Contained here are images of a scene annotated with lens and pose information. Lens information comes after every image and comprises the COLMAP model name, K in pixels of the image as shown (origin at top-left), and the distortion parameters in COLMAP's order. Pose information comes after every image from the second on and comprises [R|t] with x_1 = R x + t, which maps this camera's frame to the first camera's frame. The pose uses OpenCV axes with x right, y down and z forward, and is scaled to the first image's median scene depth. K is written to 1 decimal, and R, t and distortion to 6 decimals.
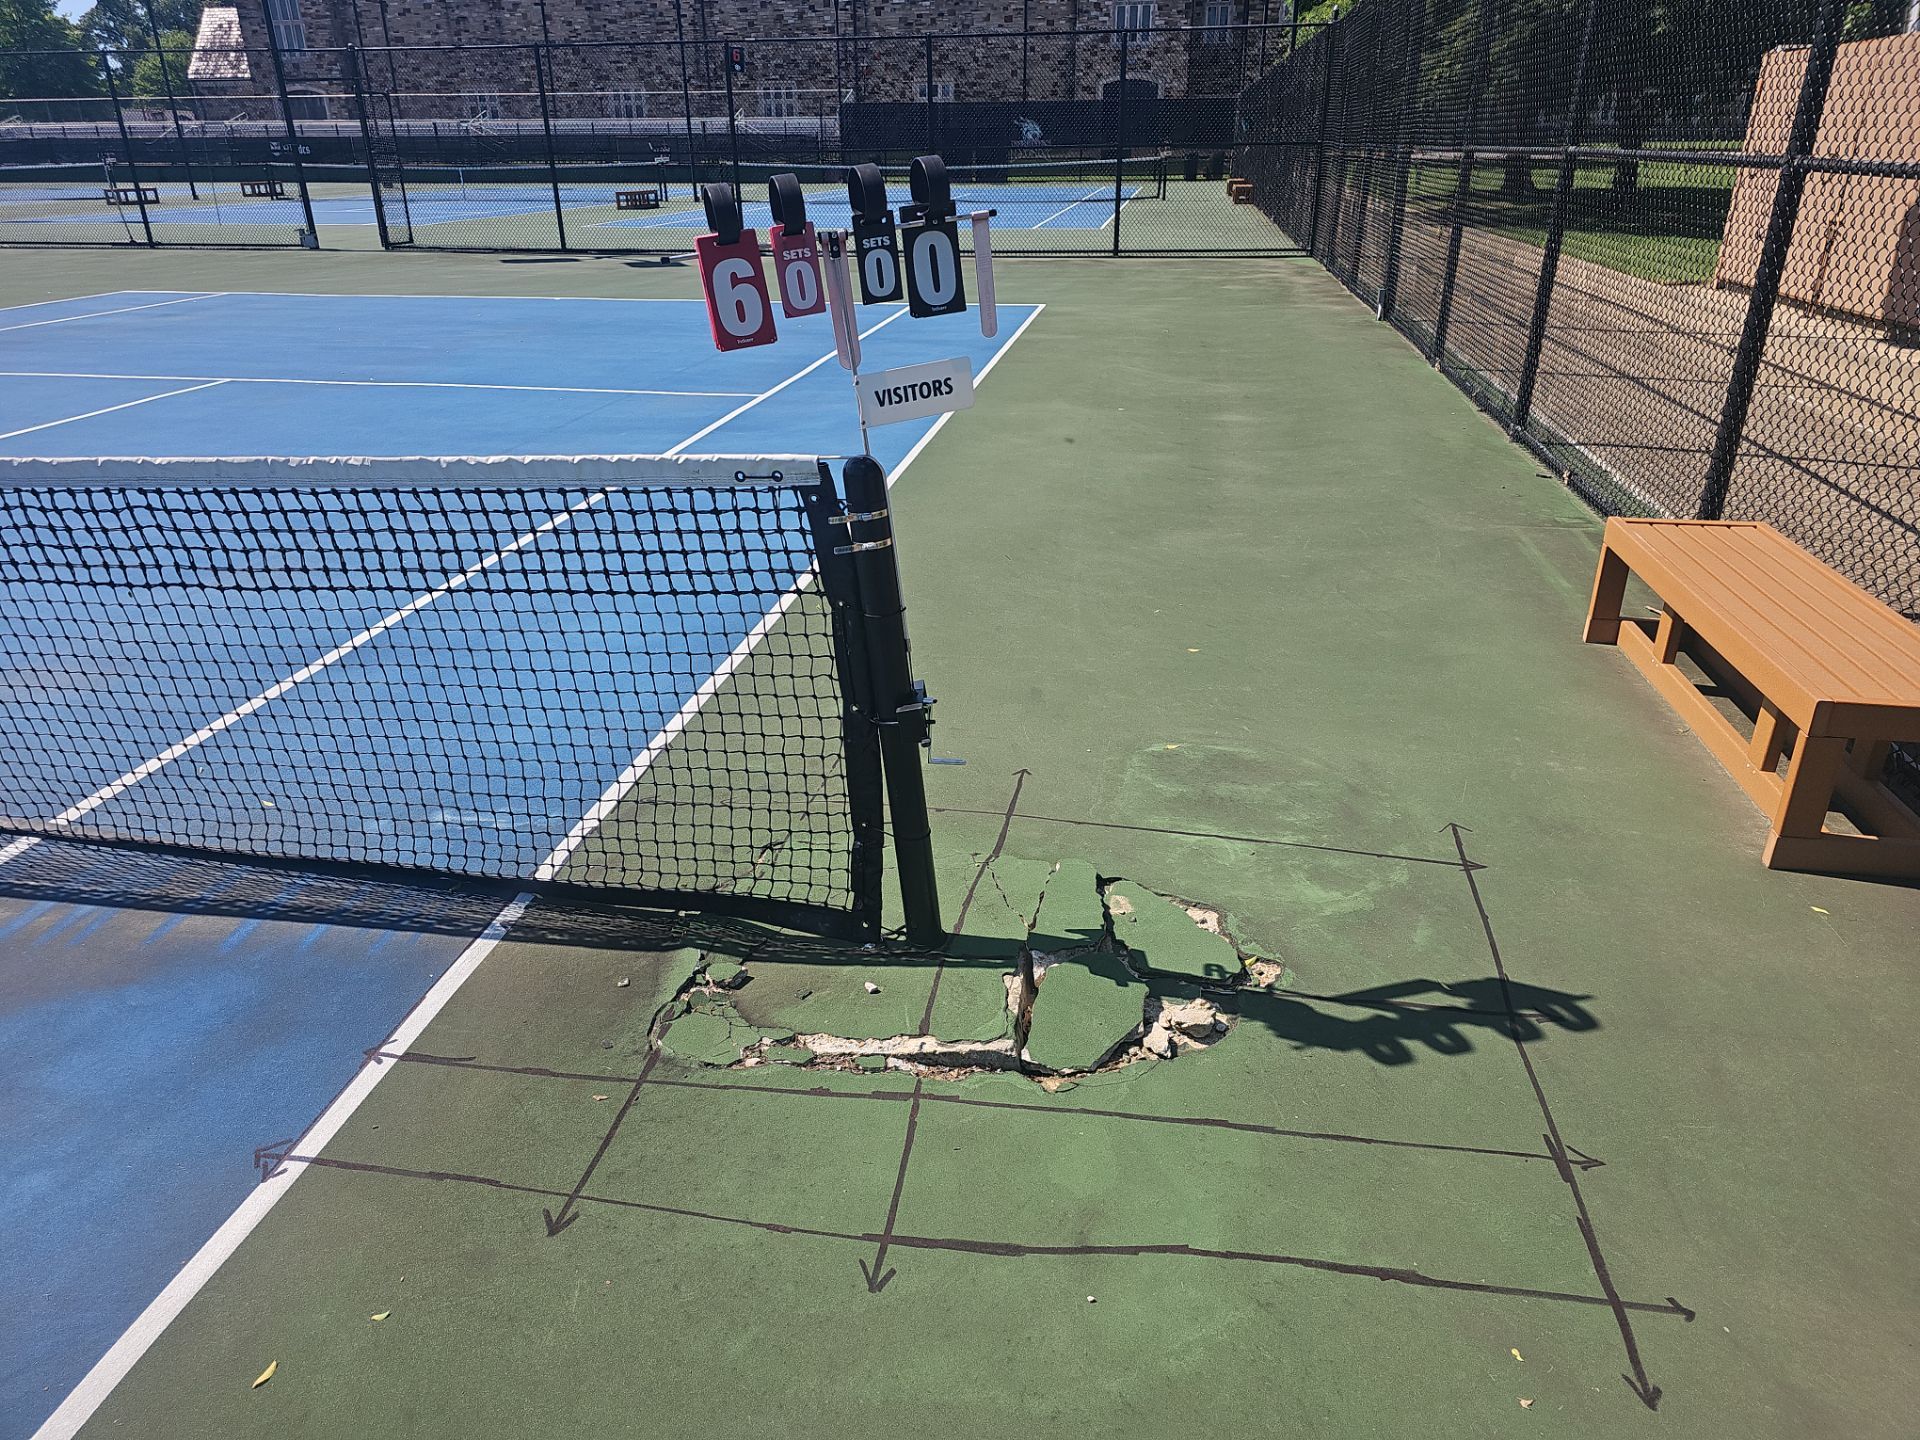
lens RADIAL K [[1269.8, 0, 962.9], [0, 1269.8, 716.9], [0, 0, 1]] dist [0.049178, -0.041930]
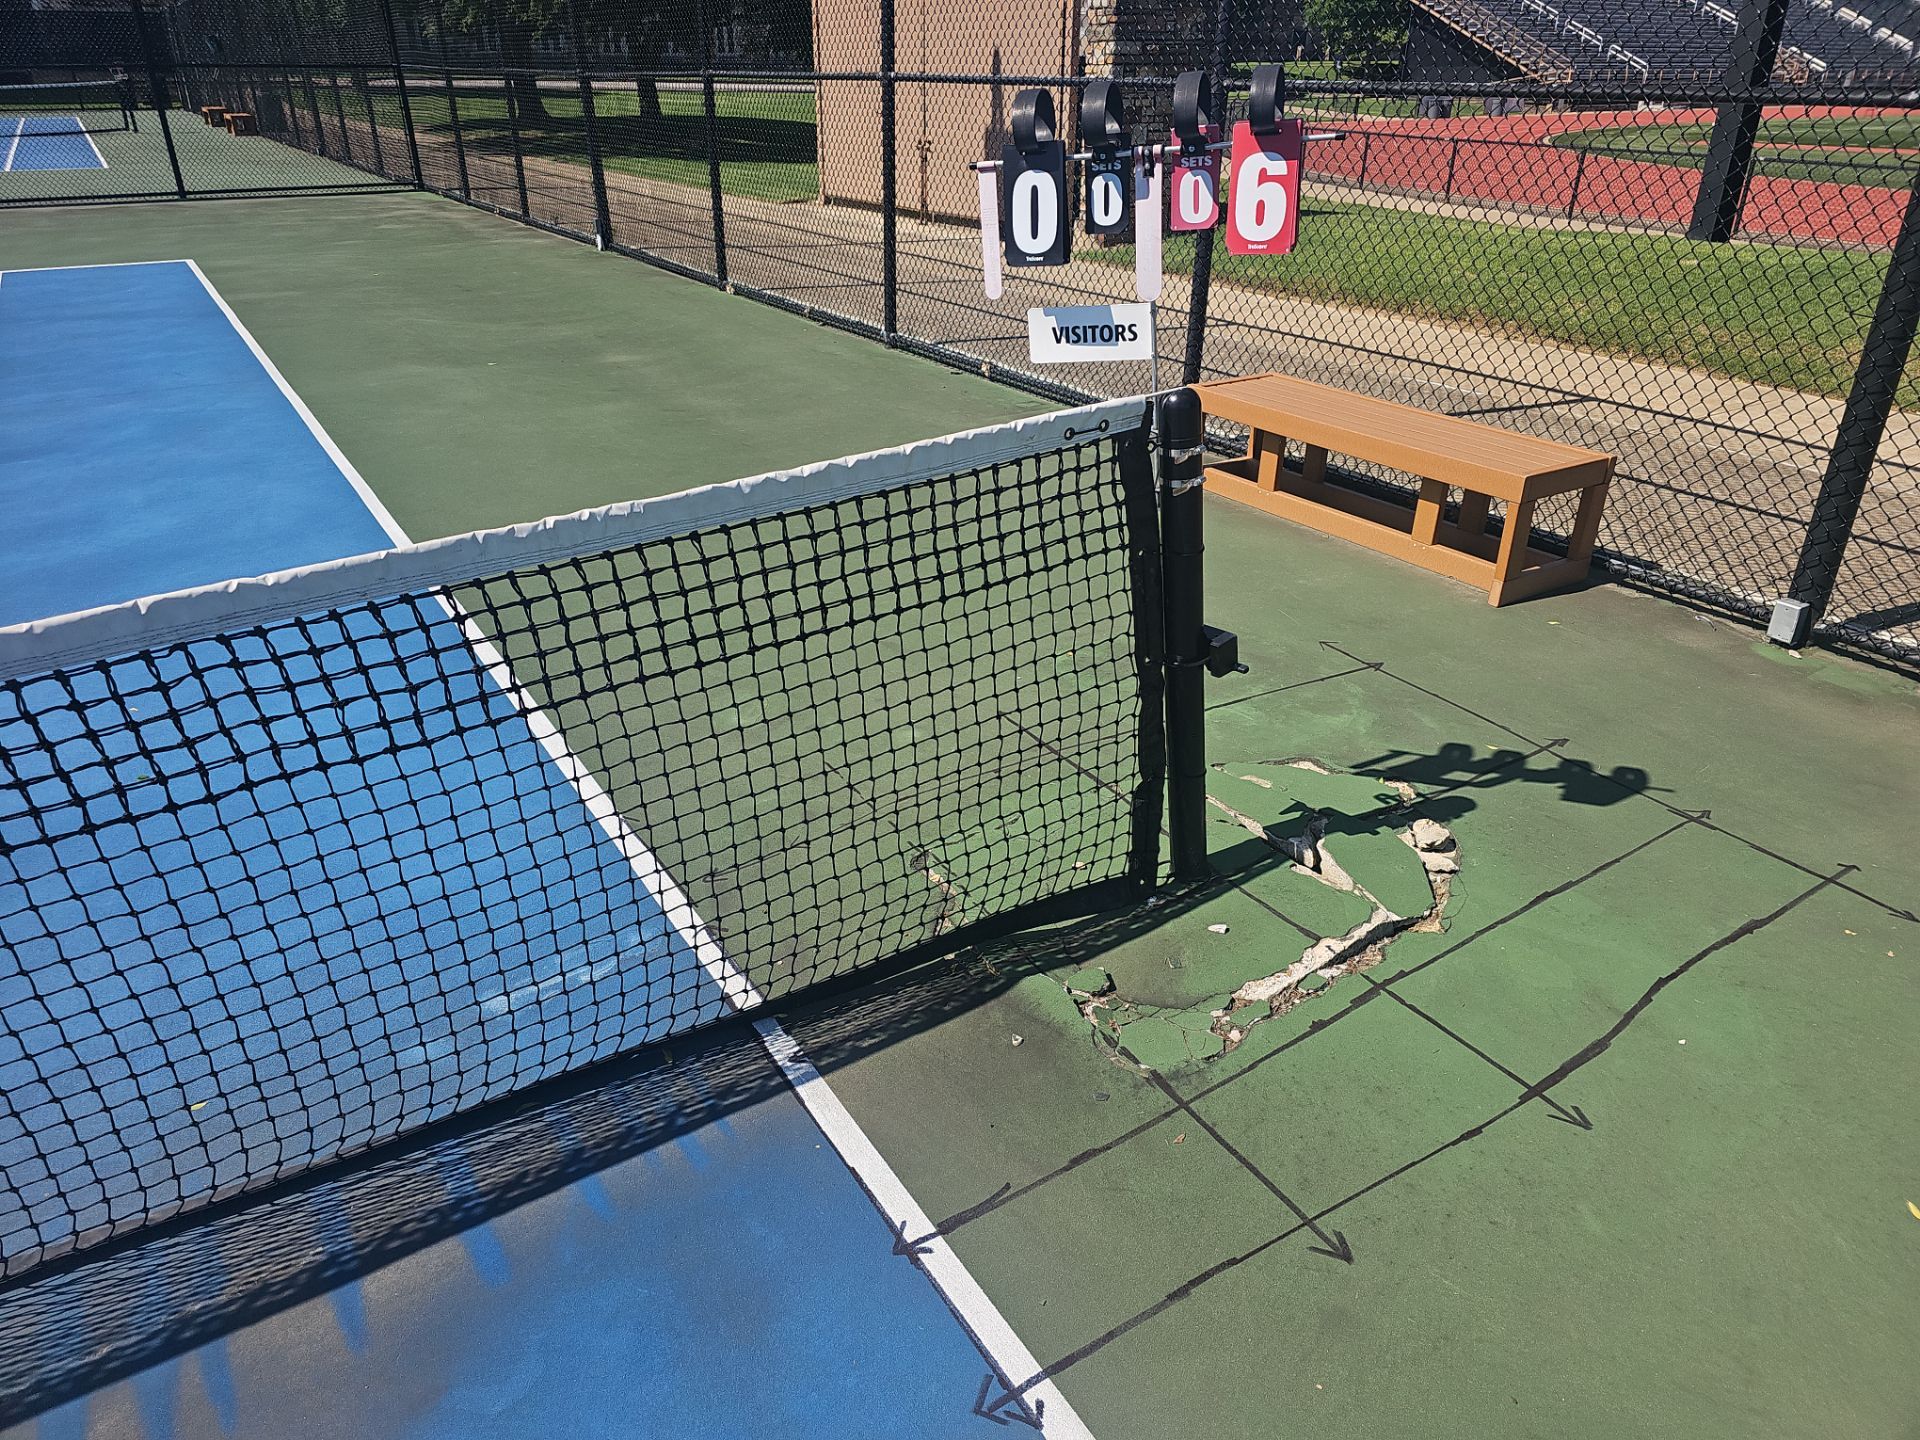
lens RADIAL K [[1269.8, 0, 959.6], [0, 1269.8, 704.5], [0, 0, 1]] dist [0.049178, -0.041930]
pose [[0.742595, -0.290603, 0.603409, -0.726359], [0.267877, 0.954631, 0.130084, -0.128192], [-0.613835, 0.065039, 0.786750, 0.318111]]
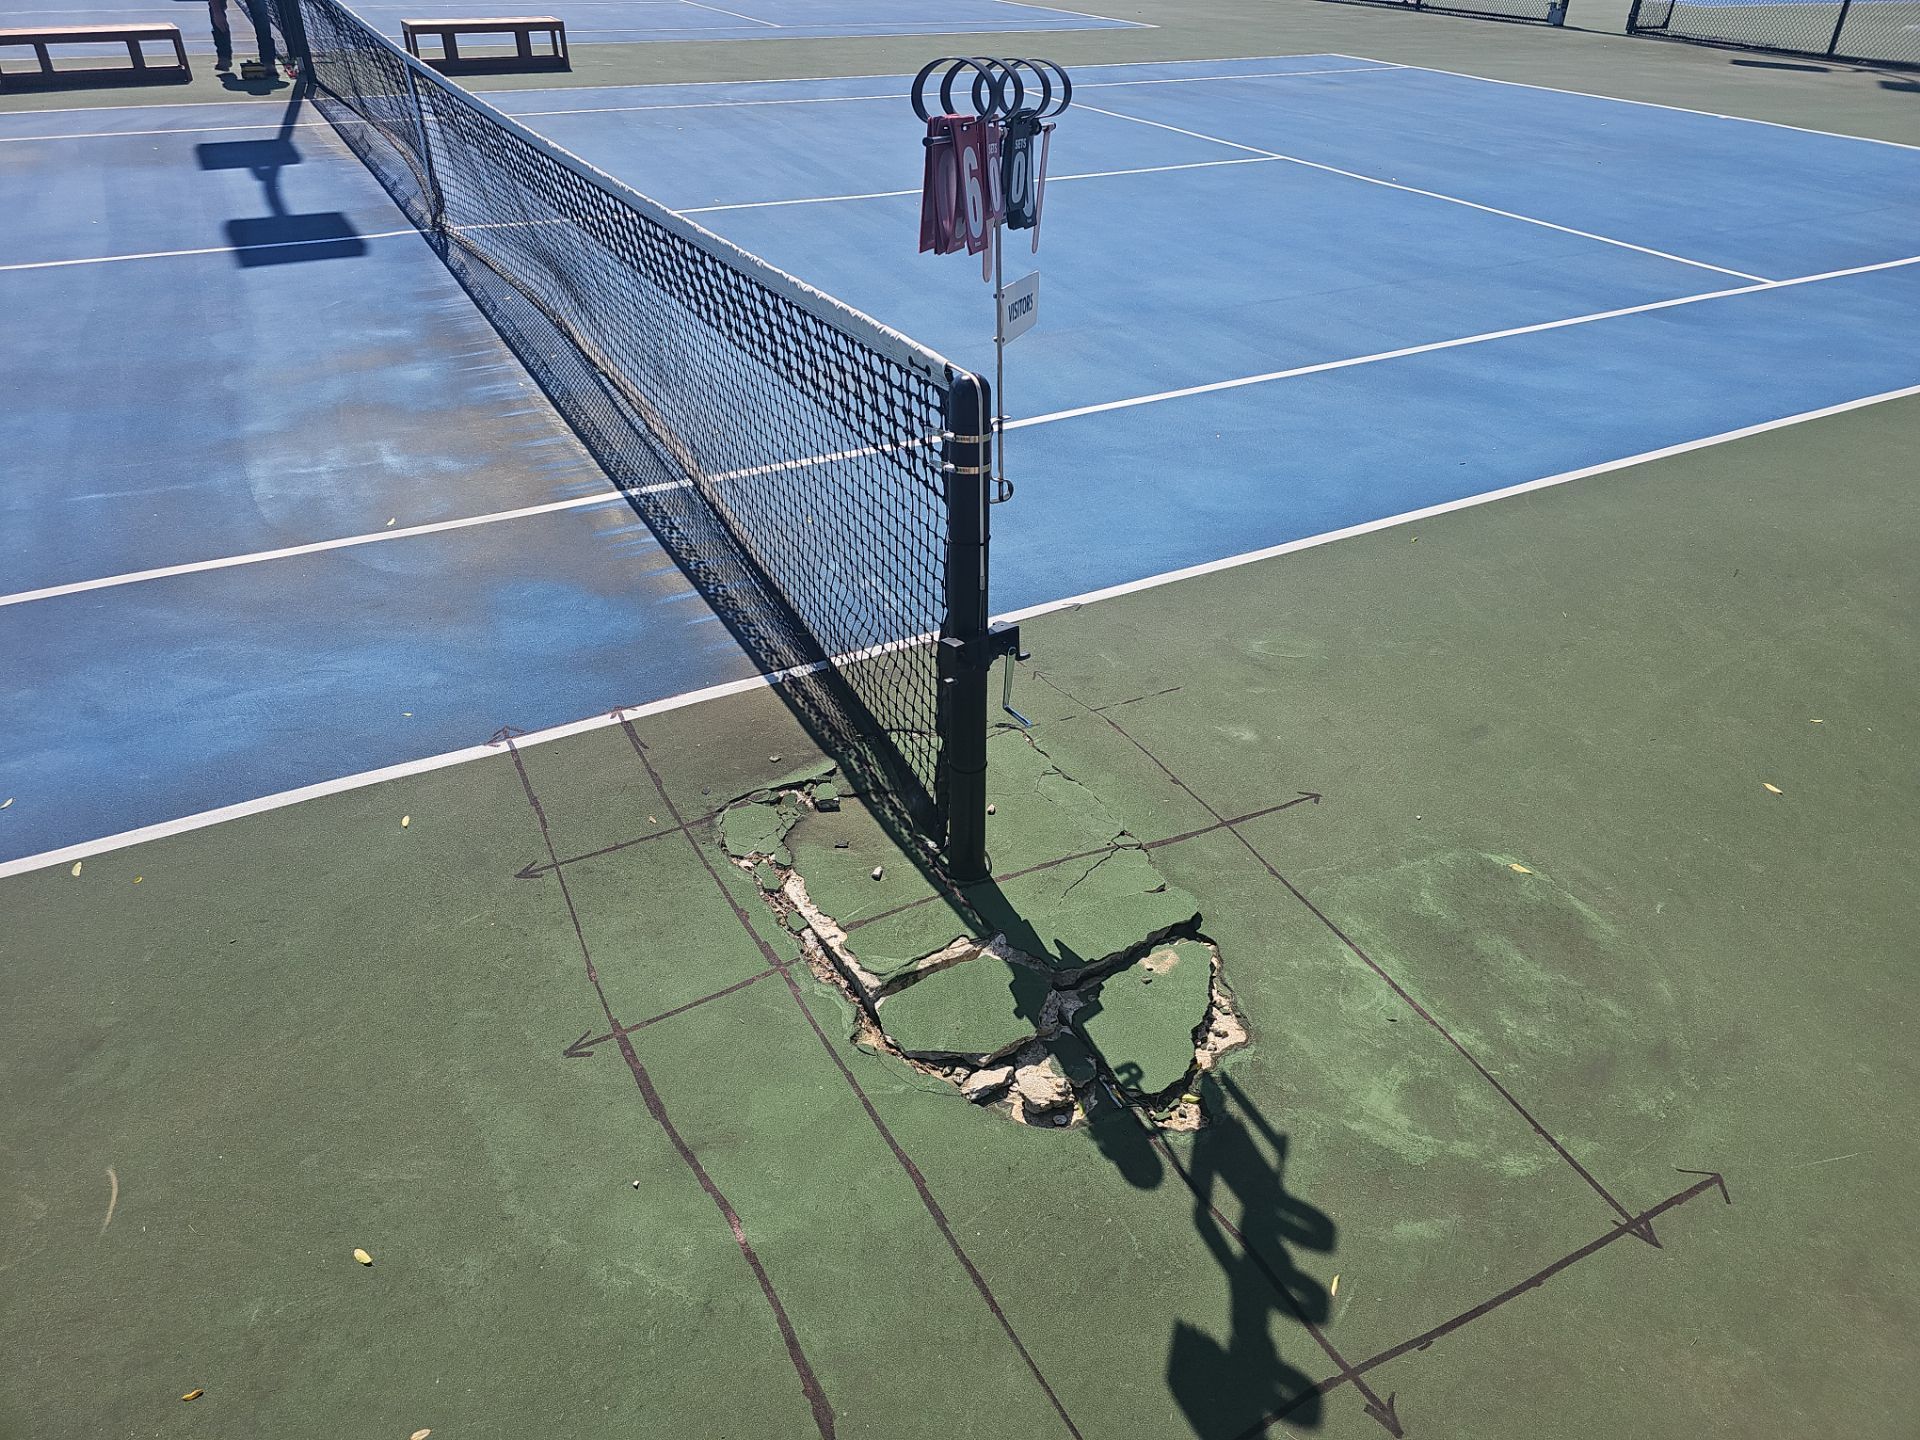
lens RADIAL K [[1269.8, 0, 952.2], [0, 1269.8, 718.6], [0, 0, 1]] dist [0.049178, -0.041930]
pose [[0.607474, 0.454385, -0.651544, 0.554935], [-0.351238, 0.889344, 0.292746, -0.214567], [0.712466, 0.051011, 0.699850, 0.292035]]
